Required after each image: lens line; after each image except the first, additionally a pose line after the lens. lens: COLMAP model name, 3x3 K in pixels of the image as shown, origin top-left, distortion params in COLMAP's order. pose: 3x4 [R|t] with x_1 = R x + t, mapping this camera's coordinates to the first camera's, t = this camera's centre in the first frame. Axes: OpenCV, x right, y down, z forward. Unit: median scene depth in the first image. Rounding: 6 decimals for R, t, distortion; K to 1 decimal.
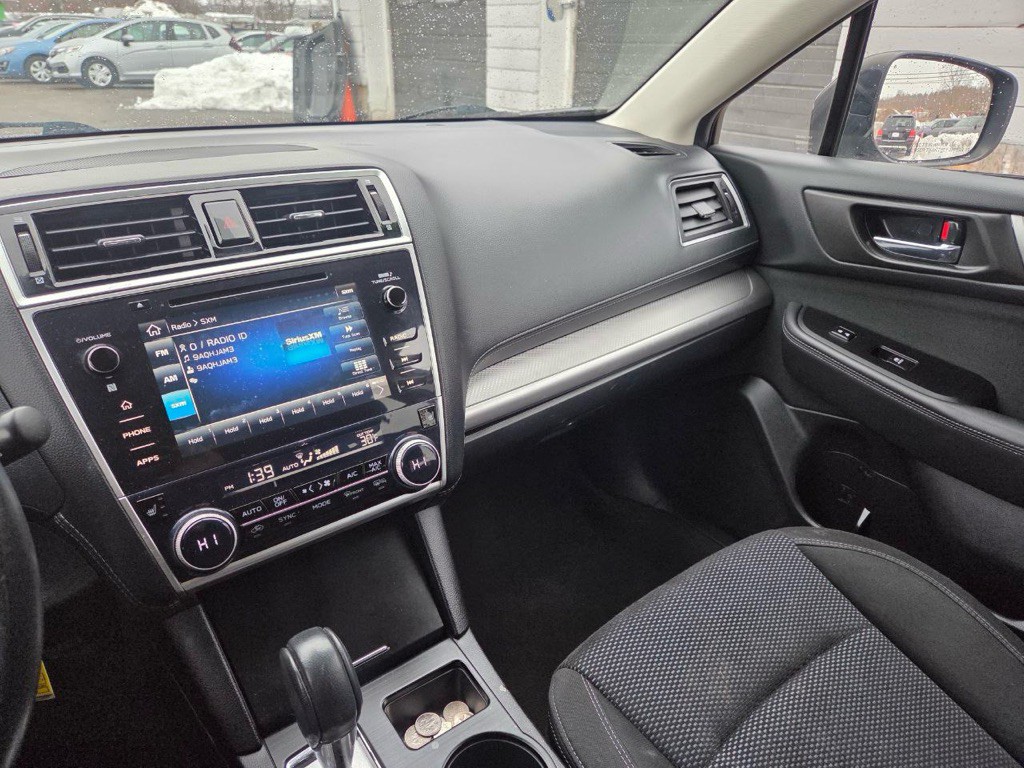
lens RADIAL K [[689.5, 0, 532.6], [0, 689.5, 398.6], [0, 0, 1]] dist [0.035322, -0.033879]
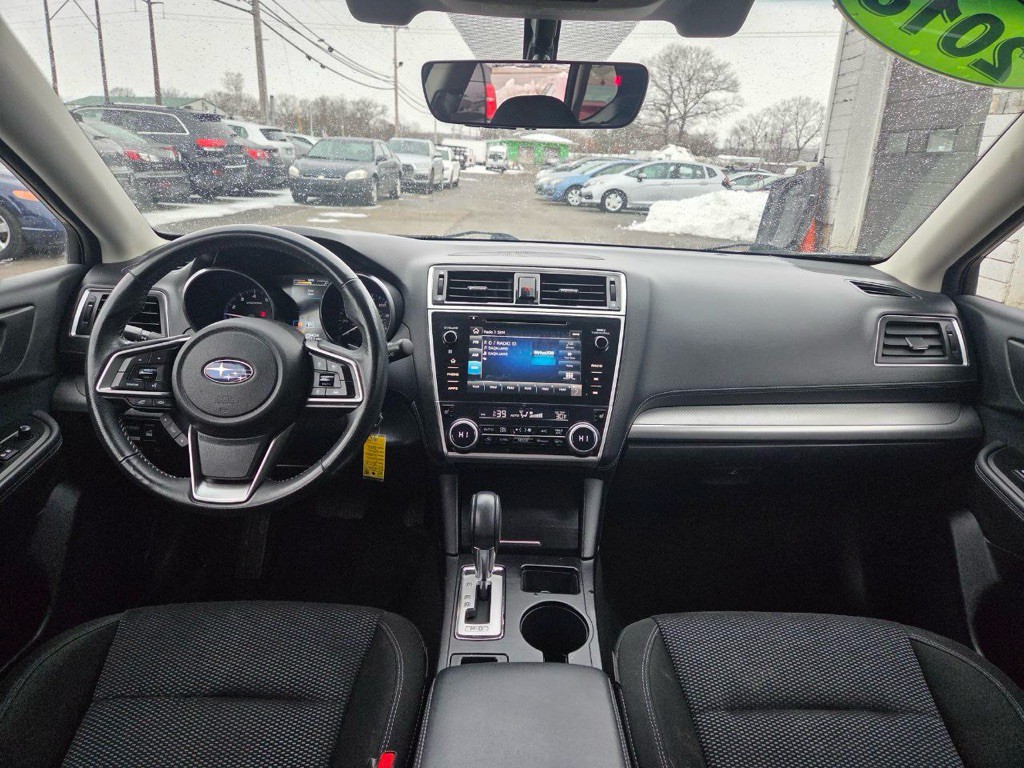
lens RADIAL K [[689.5, 0, 532.6], [0, 689.5, 398.6], [0, 0, 1]] dist [0.035322, -0.033879]
pose [[0.800871, 0.210581, -0.560590, 0.637336], [-0.301963, 0.950414, -0.074376, 0.158877], [0.517130, 0.228844, 0.824746, -0.455838]]
